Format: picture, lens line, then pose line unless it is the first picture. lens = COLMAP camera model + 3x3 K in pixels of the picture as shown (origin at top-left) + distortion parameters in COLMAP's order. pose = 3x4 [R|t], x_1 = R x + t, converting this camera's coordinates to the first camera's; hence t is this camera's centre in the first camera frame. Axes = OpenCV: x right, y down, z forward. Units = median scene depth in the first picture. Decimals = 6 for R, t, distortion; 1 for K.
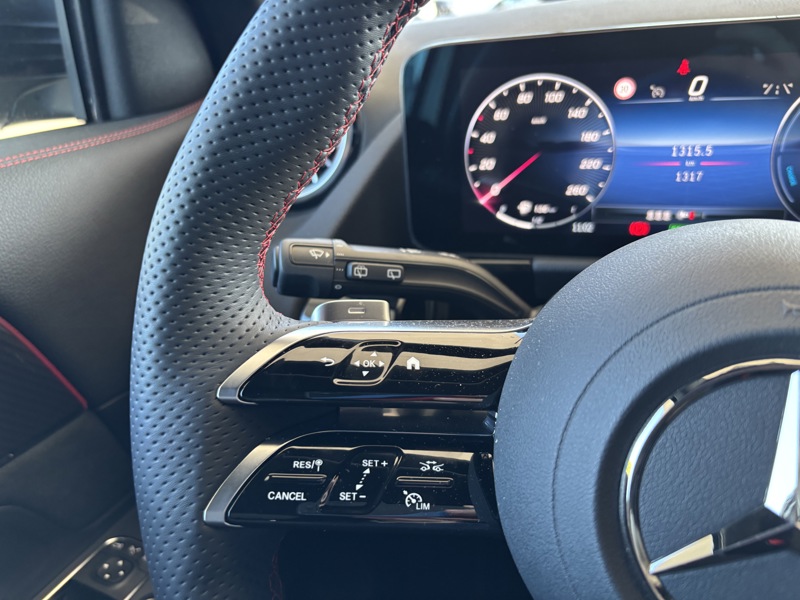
lens RADIAL K [[612.4, 0, 399.0], [0, 612.4, 290.6], [0, 0, 1]] dist [0.031416, -0.080712]
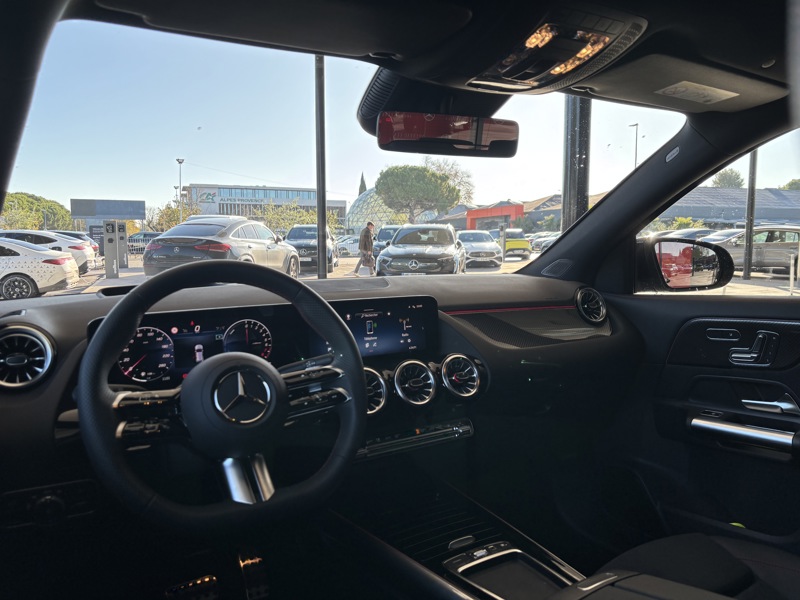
lens RADIAL K [[603.9, 0, 400.6], [0, 603.9, 300.6], [0, 0, 1]] dist [0.067901, -0.084704]
pose [[0.662543, -0.000210, 0.749024, -1.119727], [0.276903, 0.929226, -0.244671, 0.567224], [-0.695961, 0.369512, 0.615711, -1.646756]]
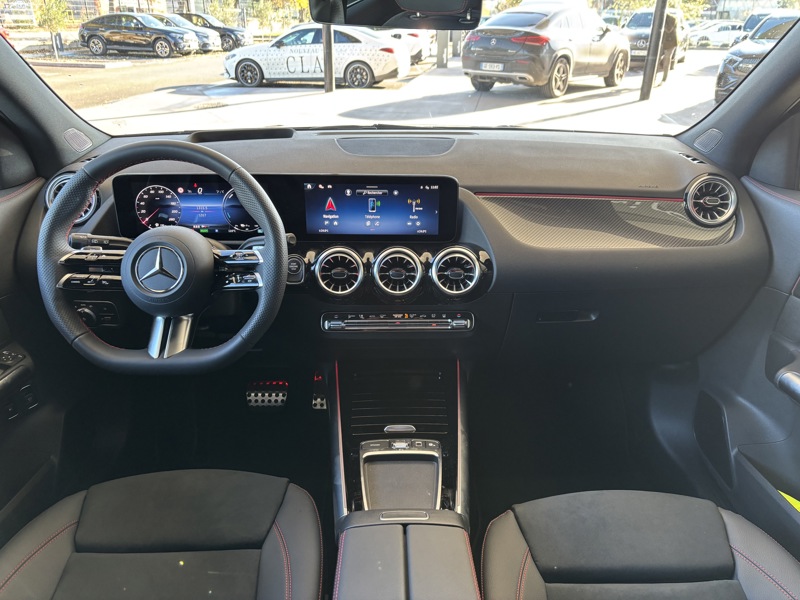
lens RADIAL K [[603.9, 0, 400.6], [0, 603.9, 300.6], [0, 0, 1]] dist [0.067901, -0.084704]
pose [[0.949359, -0.046499, 0.310733, 0.437190], [0.053791, 0.998441, -0.014934, 0.402441], [-0.309554, 0.030892, 0.950380, -2.575861]]
